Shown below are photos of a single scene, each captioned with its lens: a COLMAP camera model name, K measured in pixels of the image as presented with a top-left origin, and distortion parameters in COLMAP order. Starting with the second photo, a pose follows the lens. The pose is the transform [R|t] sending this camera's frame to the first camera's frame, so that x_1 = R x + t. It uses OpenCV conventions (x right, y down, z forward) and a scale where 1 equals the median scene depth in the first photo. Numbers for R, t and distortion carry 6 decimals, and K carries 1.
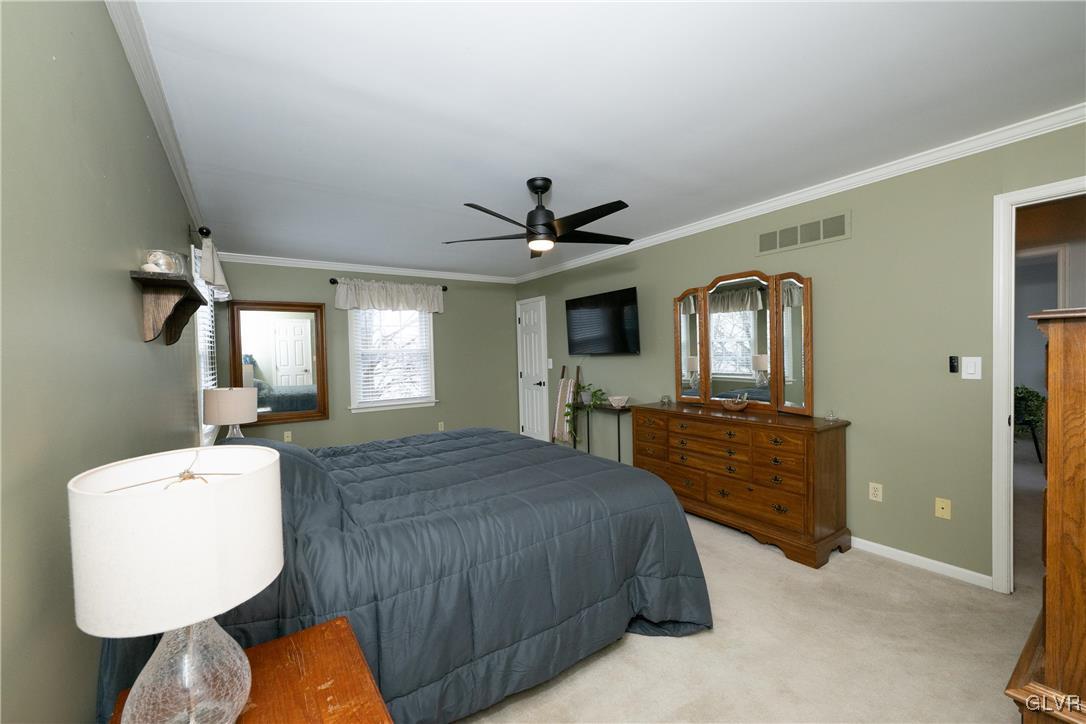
lens RADIAL K [[427.9, 0, 543.0], [0, 427.9, 362.0], [0, 0, 1]] dist [-0.000245, -0.000052]
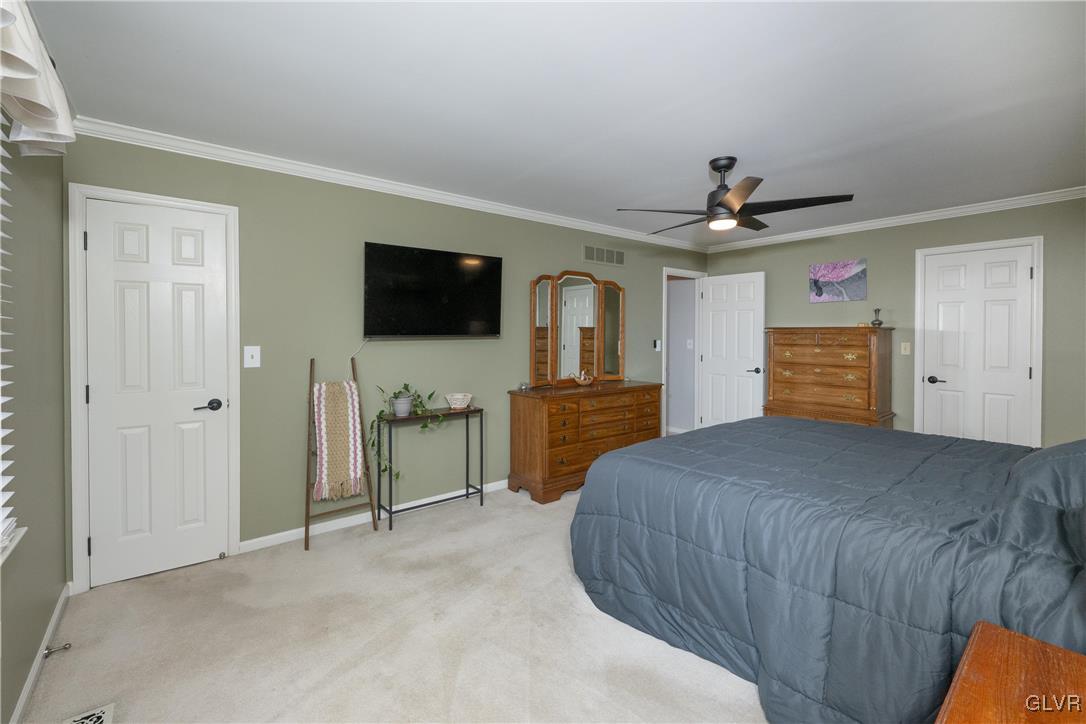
lens RADIAL K [[457.4, 0, 543.6], [0, 457.4, 338.8], [0, 0, 1]] dist [0.000125, -0.000005]
pose [[-0.086440, 0.013290, 0.996168, -0.768879], [0.022705, 0.999678, -0.011367, -0.004710], [-0.995998, 0.021635, -0.086714, 1.133587]]
